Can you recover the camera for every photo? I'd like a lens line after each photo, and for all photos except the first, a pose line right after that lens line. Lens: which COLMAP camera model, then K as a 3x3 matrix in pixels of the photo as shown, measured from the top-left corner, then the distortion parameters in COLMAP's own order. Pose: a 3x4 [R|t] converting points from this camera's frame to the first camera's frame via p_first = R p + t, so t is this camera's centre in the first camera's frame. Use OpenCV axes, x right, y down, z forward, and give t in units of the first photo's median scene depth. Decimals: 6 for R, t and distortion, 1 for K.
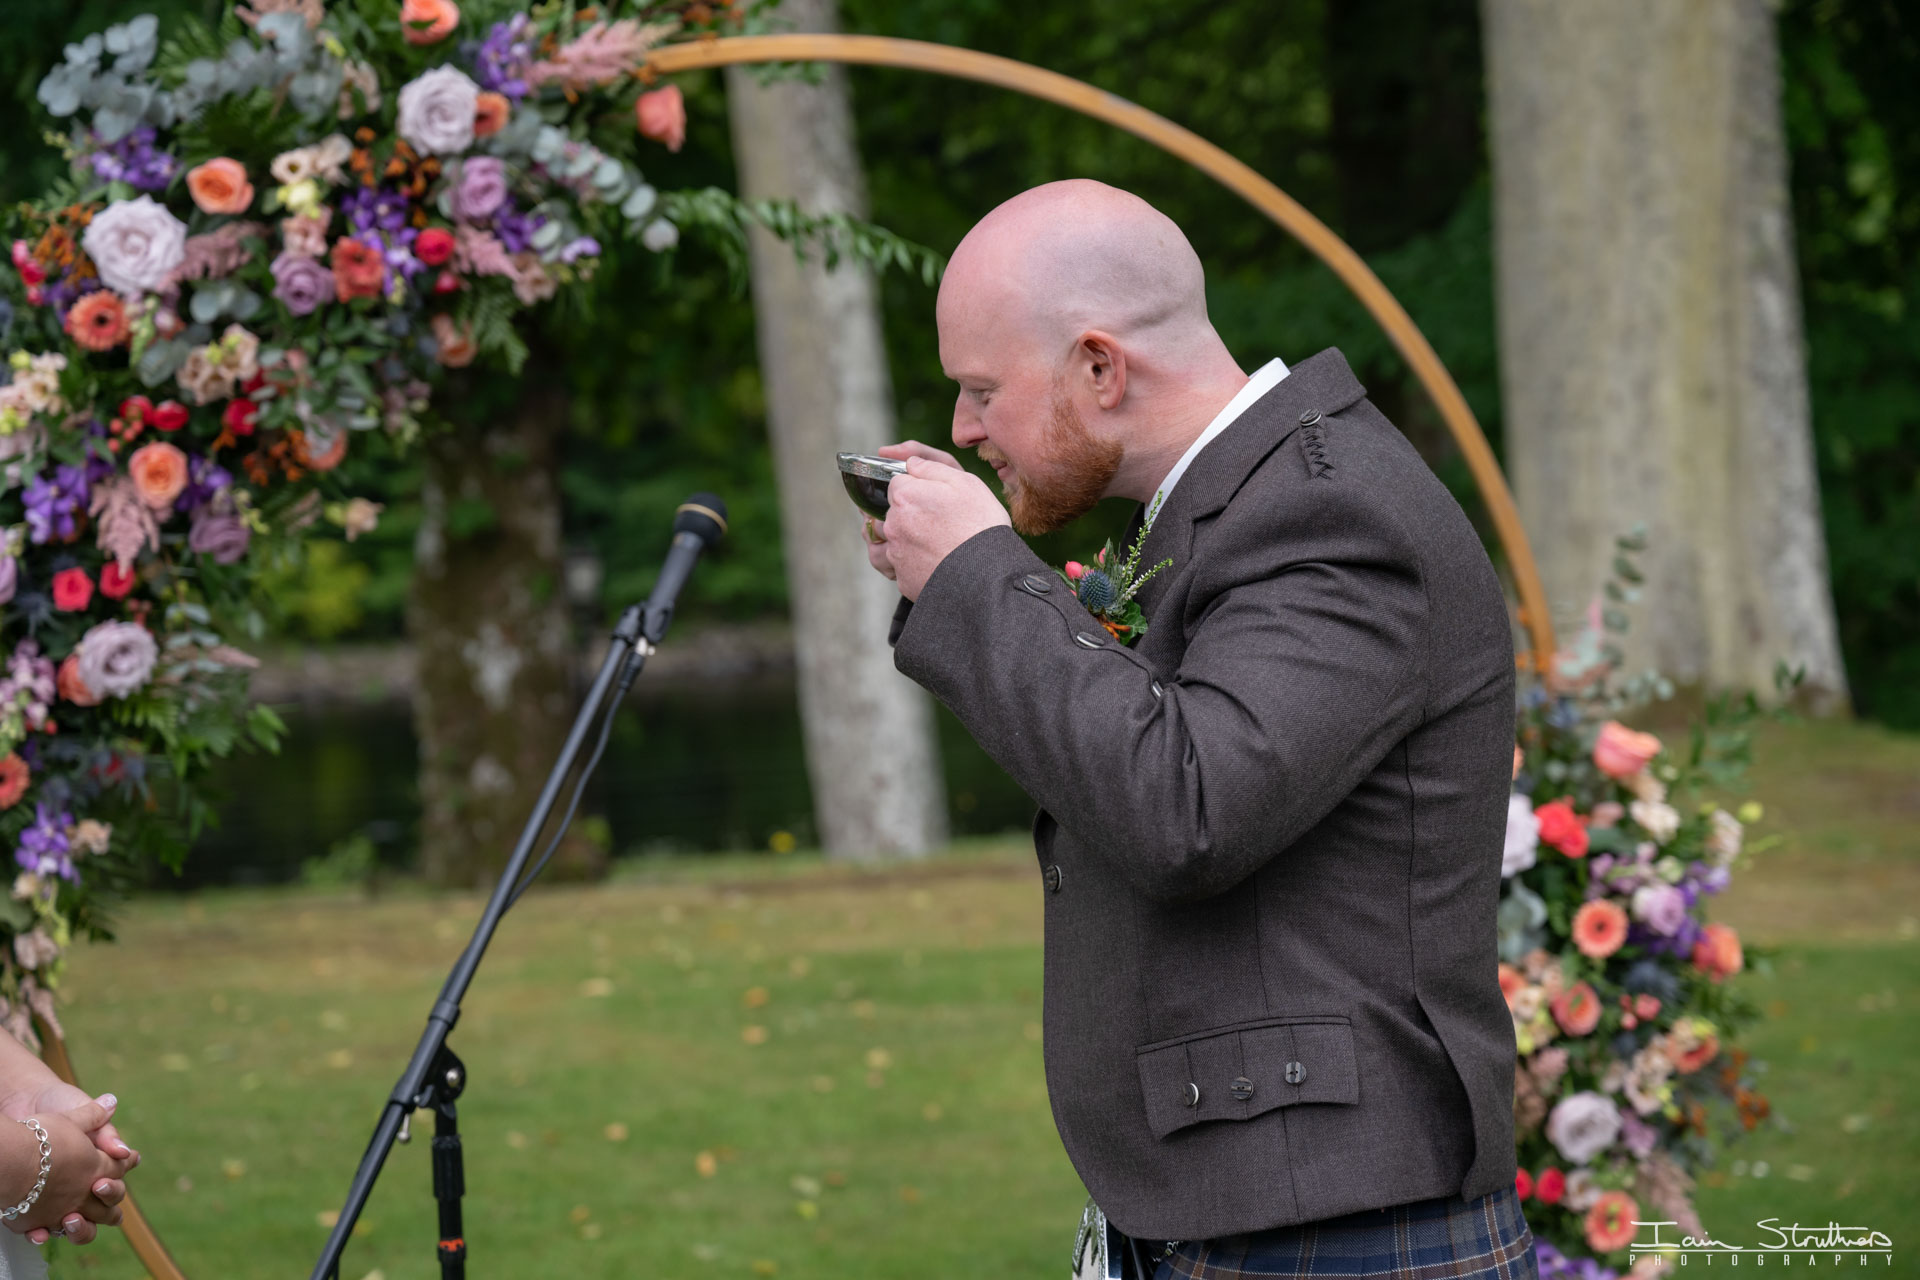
lens RADIAL K [[3717.5, 0, 962.7], [0, 3717.5, 634.0], [0, 0, 1]] dist [0.054703, 0.000000]
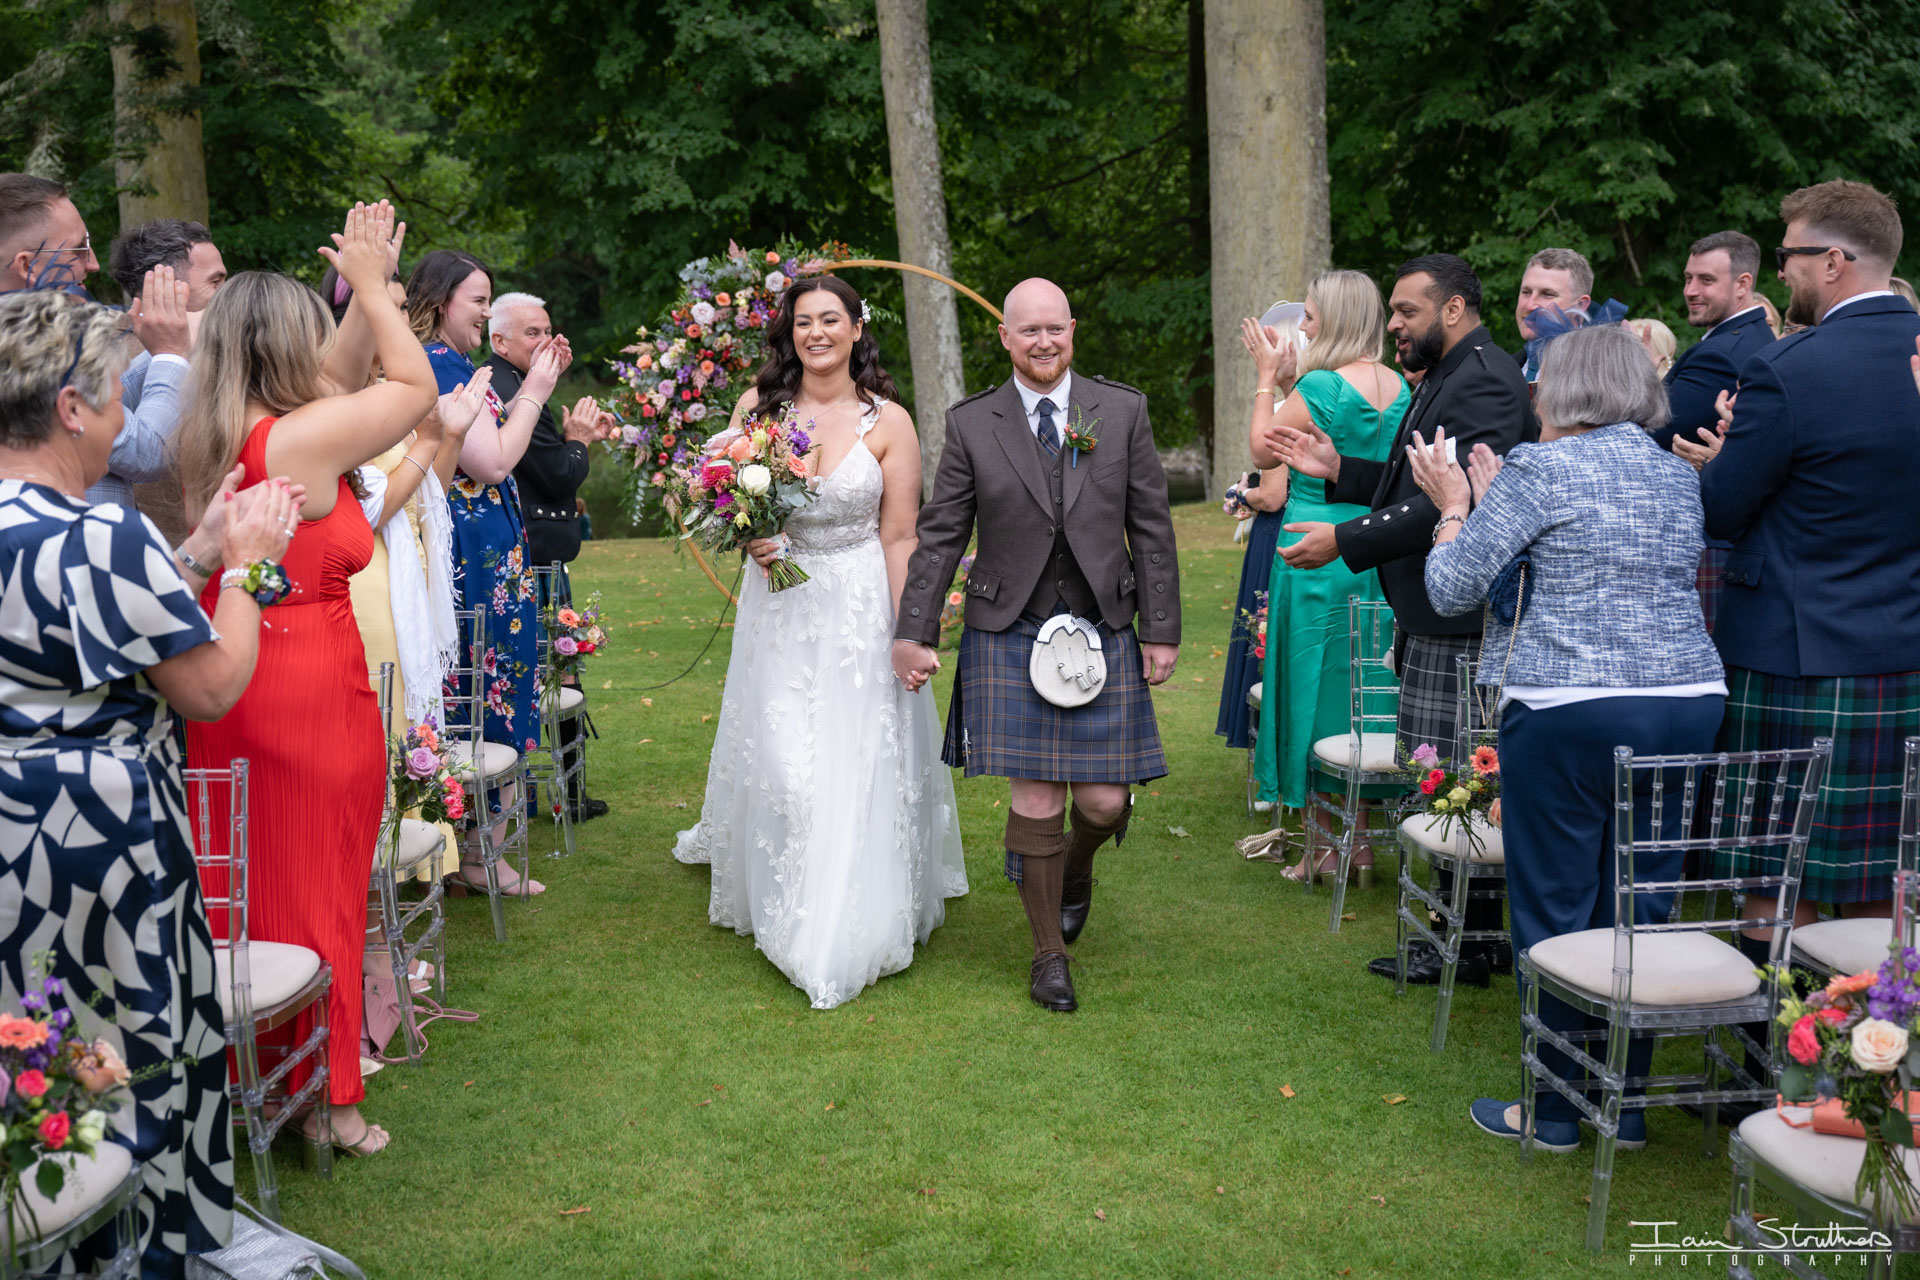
lens RADIAL K [[2189.8, 0, 962.6], [0, 2189.8, 646.6], [0, 0, 1]] dist [-0.017349, 0.000000]
pose [[0.998624, 0.026693, -0.045131, 0.056799], [-0.022920, 0.996357, 0.082142, 0.018092], [0.047160, -0.080995, 0.995598, -0.435725]]
